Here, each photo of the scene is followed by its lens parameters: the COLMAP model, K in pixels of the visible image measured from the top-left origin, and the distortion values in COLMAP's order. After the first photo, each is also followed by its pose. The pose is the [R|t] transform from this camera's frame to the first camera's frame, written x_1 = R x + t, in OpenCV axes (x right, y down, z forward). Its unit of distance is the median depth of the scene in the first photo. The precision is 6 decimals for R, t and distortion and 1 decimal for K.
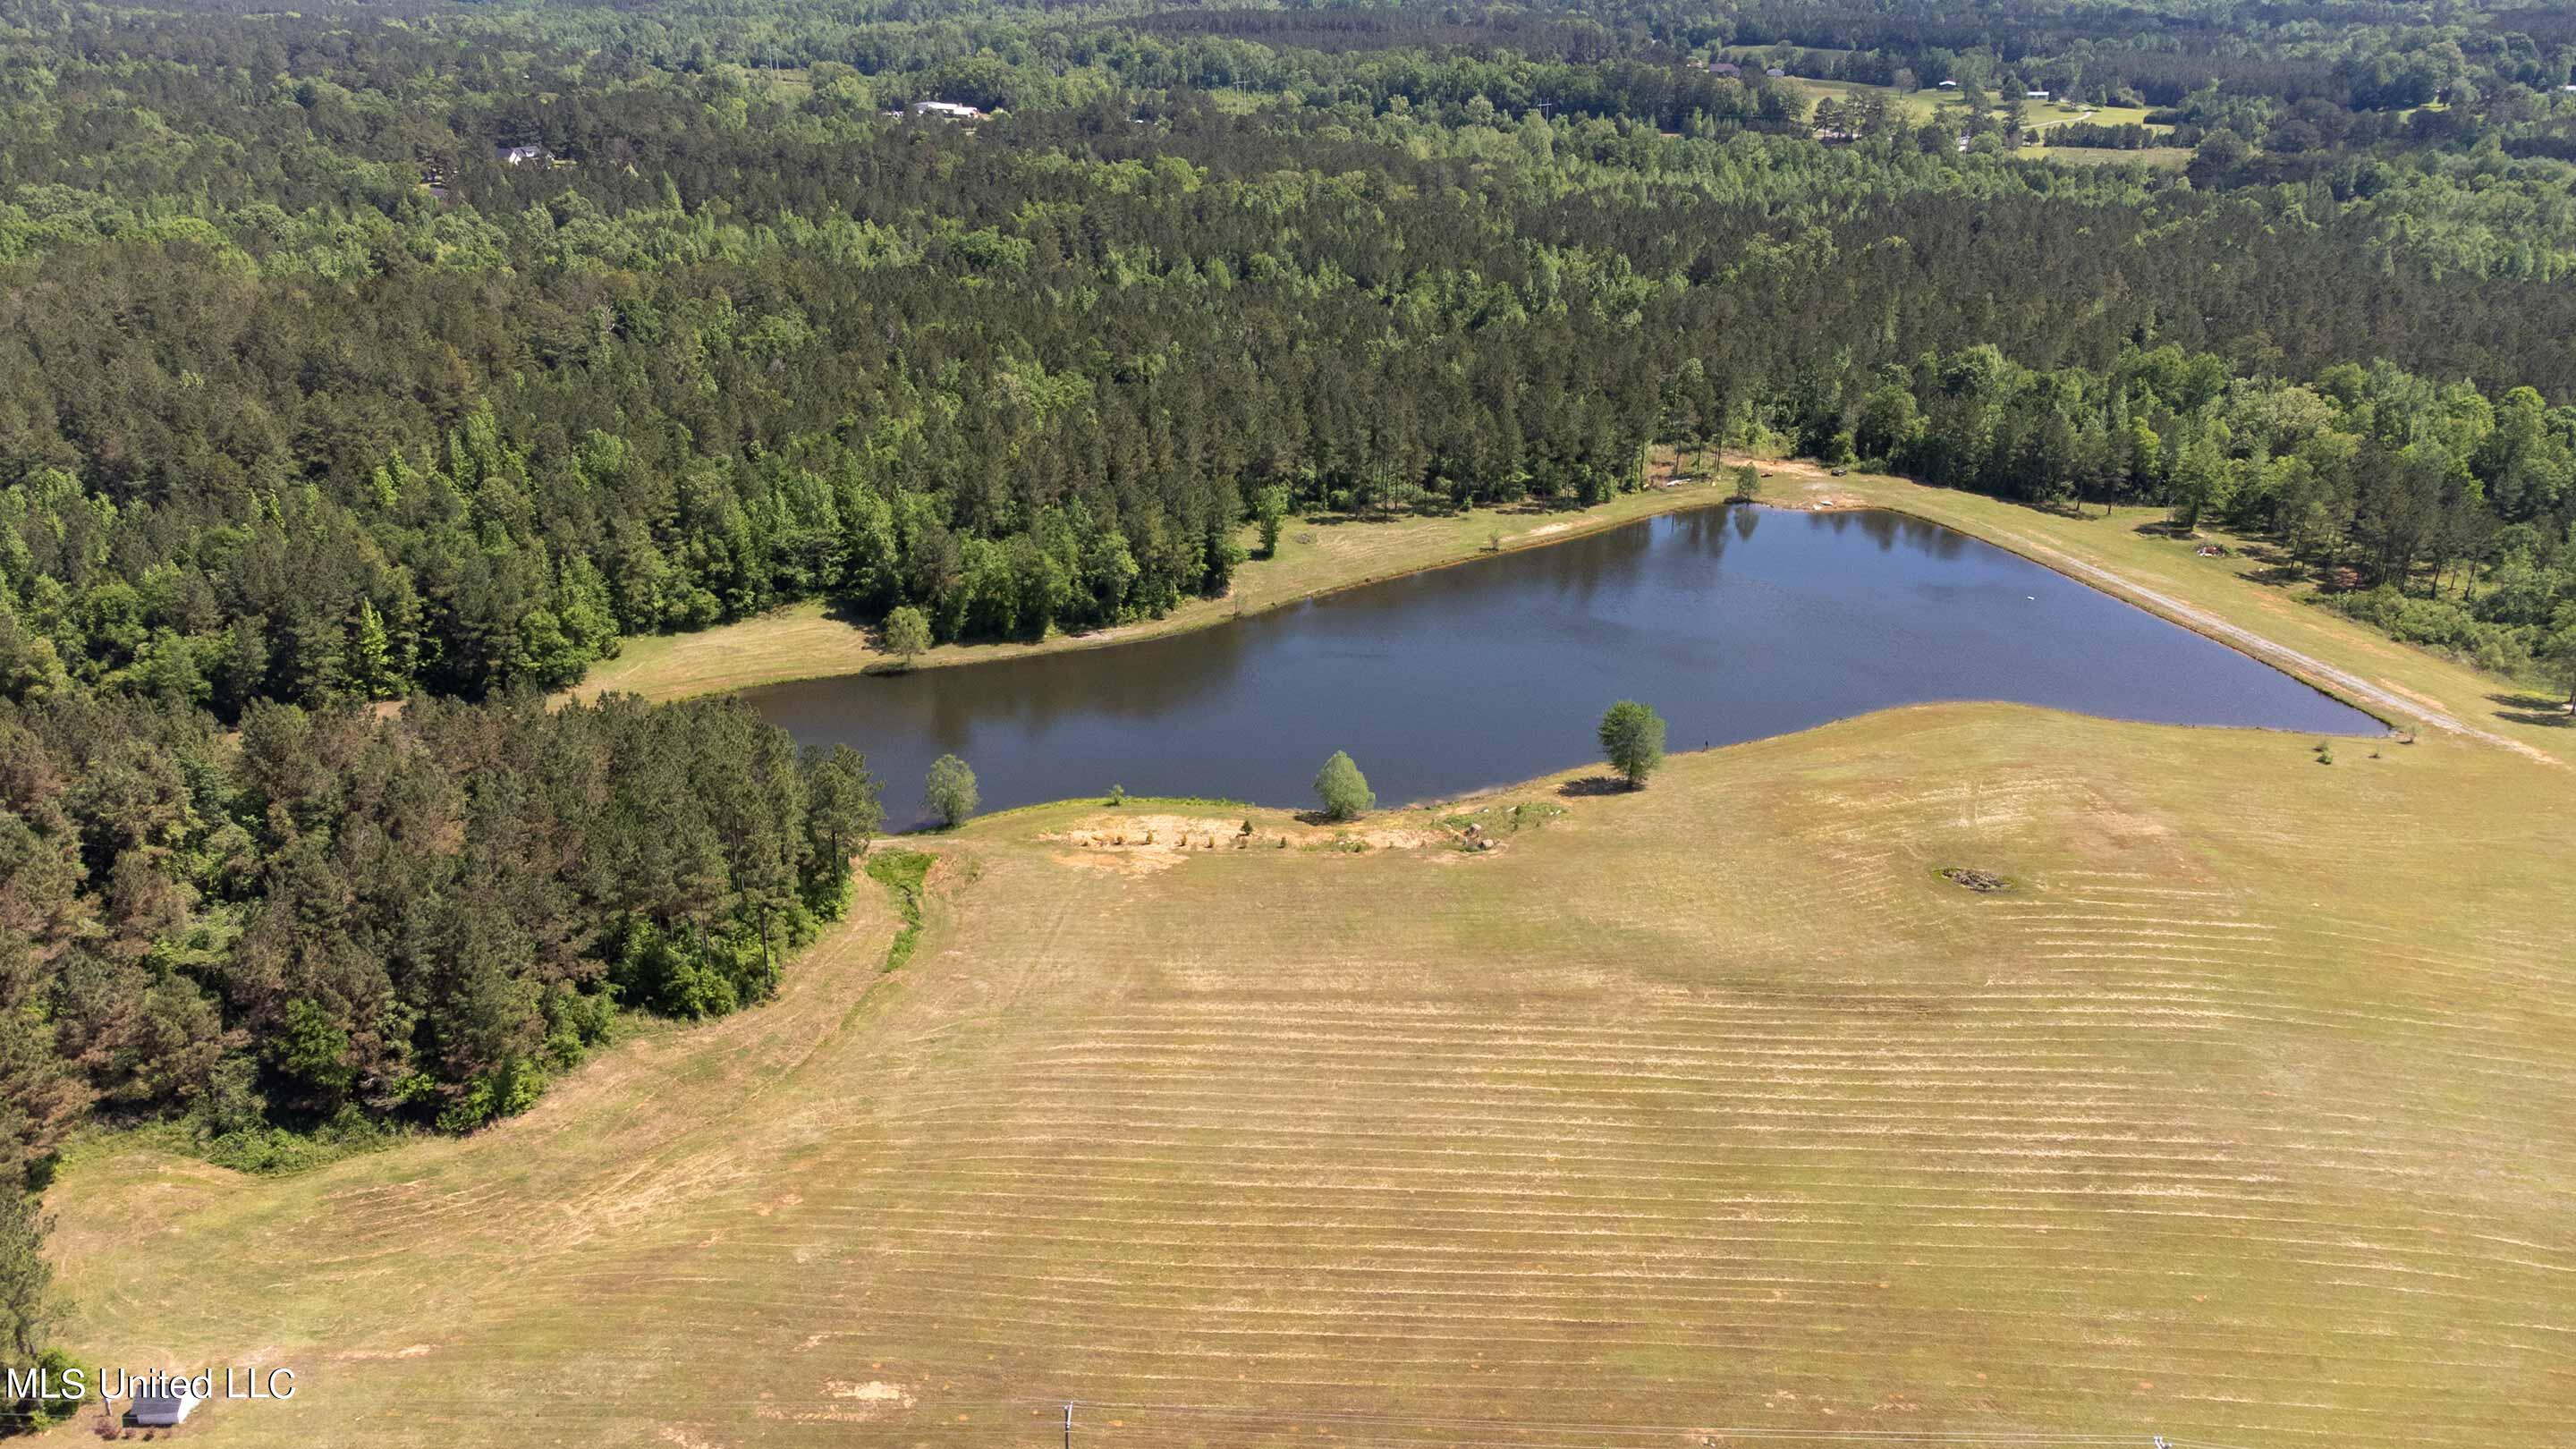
lens RADIAL K [[1856.8, 0, 1258.4], [0, 1856.8, 726.3], [0, 0, 1]] dist [0.057972, 0.003196]
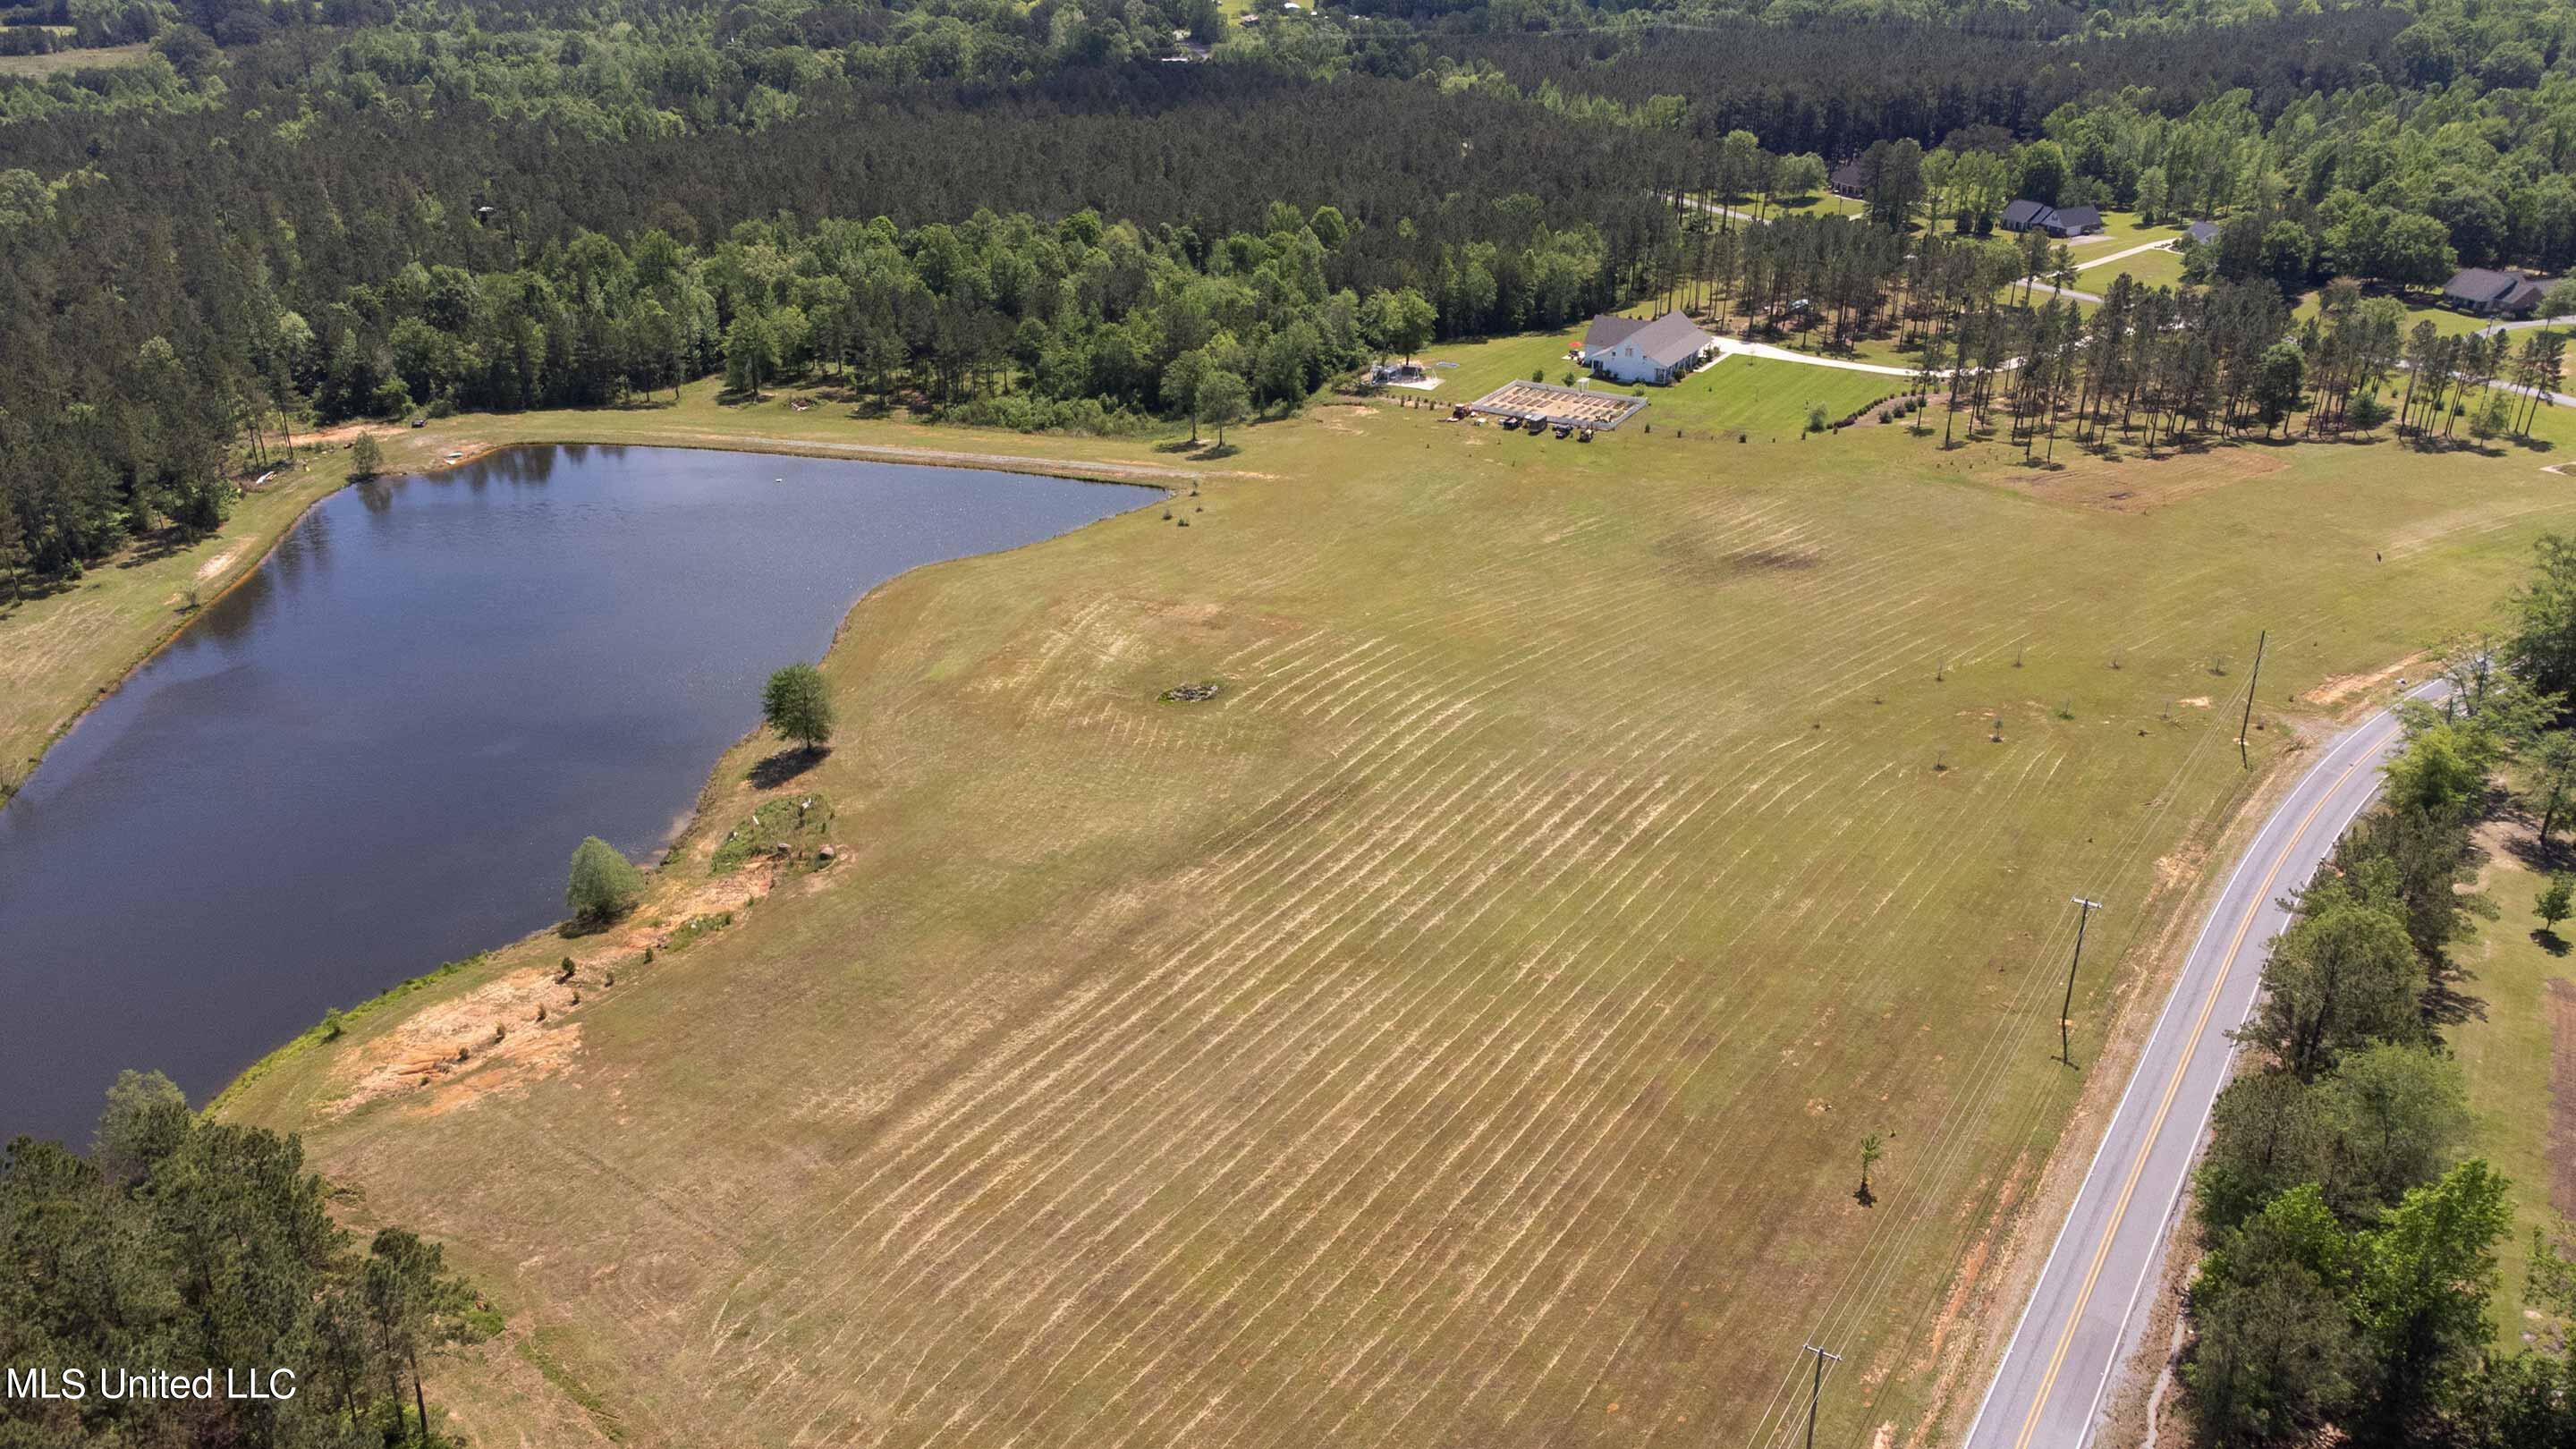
lens RADIAL K [[1788.1, 0, 1288.0], [0, 1788.1, 724.5], [0, 0, 1]] dist [0.023466, -0.000319]
pose [[0.578841, -0.379083, 0.721968, -0.440405], [0.332682, 0.918122, 0.215348, -0.134710], [-0.744490, 0.115534, 0.657561, 0.280192]]
